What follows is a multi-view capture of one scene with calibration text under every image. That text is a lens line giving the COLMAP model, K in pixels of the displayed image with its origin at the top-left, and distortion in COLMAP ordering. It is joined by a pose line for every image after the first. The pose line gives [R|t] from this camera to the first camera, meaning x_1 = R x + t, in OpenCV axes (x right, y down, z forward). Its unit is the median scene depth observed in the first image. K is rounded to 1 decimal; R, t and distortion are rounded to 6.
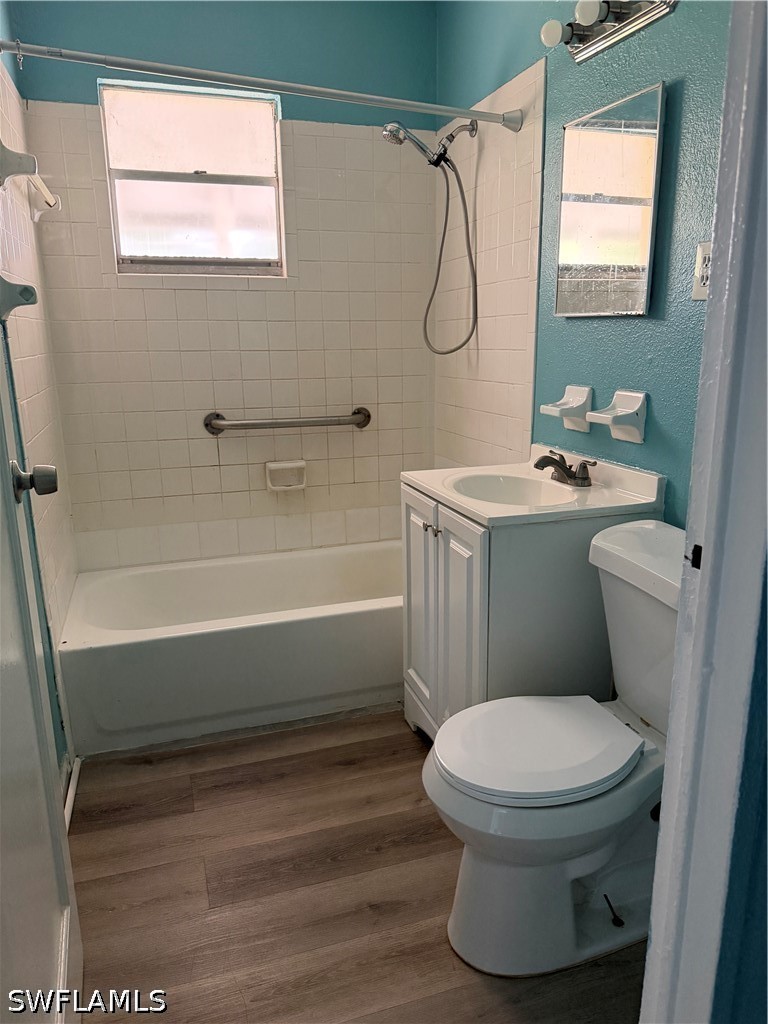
lens RADIAL K [[721.4, 0, 389.3], [0, 721.4, 512.2], [0, 0, 1]] dist [0.114793, -0.185179]
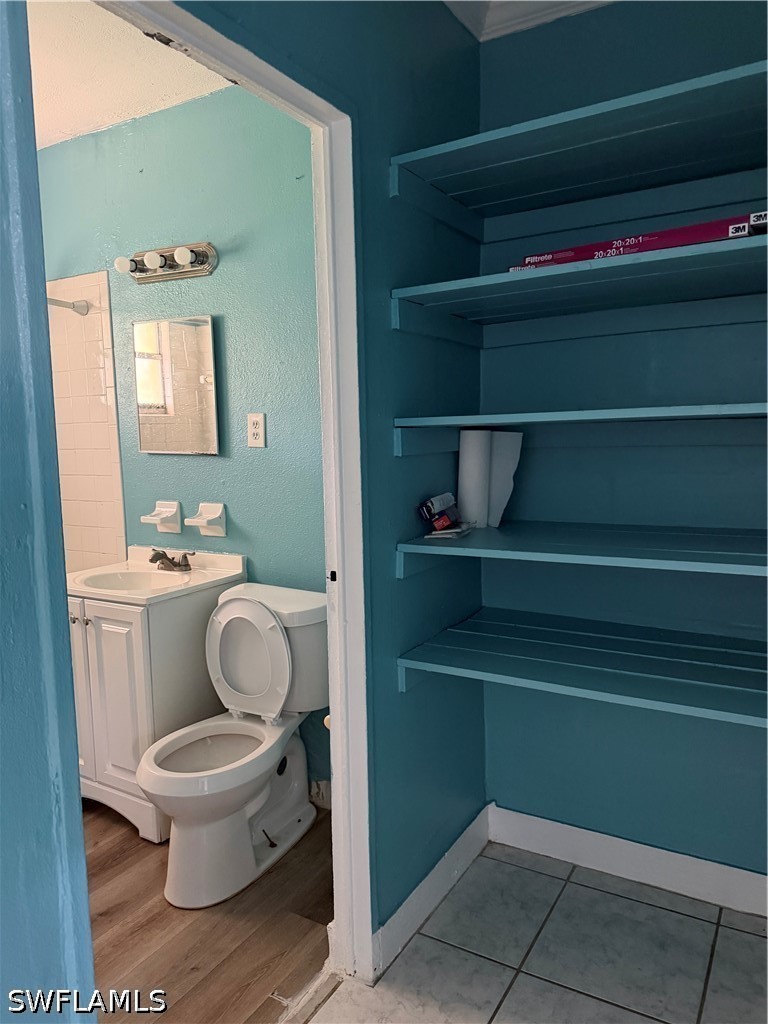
lens RADIAL K [[719.1, 0, 384.0], [0, 719.1, 512.0], [0, 0, 1]] dist [0.092775, -0.067446]
pose [[0.753962, -0.081153, 0.651886, -0.325925], [0.167715, 0.983234, -0.071575, 0.015925], [-0.635148, 0.163296, 0.754932, -0.300627]]
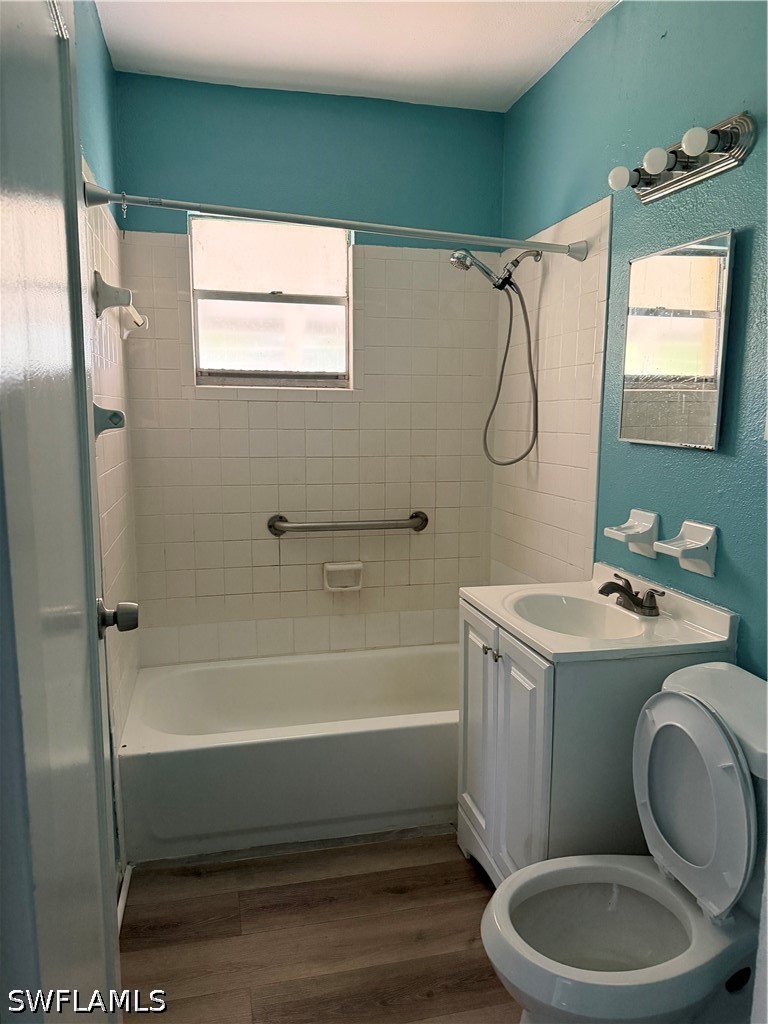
lens RADIAL K [[717.9, 0, 378.7], [0, 717.9, 516.0], [0, 0, 1]] dist [0.164162, -0.312072]
pose [[0.996284, 0.028530, -0.081263, -0.018227], [-0.036100, 0.994987, -0.093258, -0.059333], [0.078195, 0.095845, 0.992320, -0.010886]]
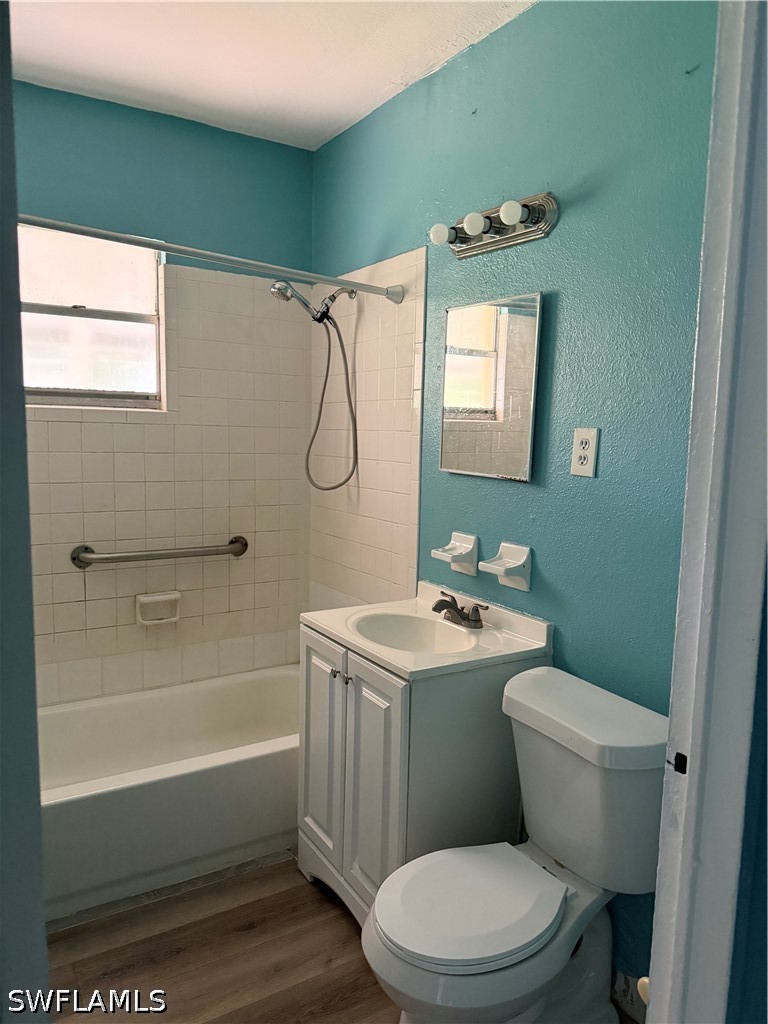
lens RADIAL K [[721.4, 0, 389.3], [0, 721.4, 512.2], [0, 0, 1]] dist [0.114793, -0.185179]
pose [[0.969021, 0.007677, 0.246858, -0.118454], [0.022629, 0.992553, -0.119693, -0.074941], [-0.245939, 0.121571, 0.961631, -0.028425]]
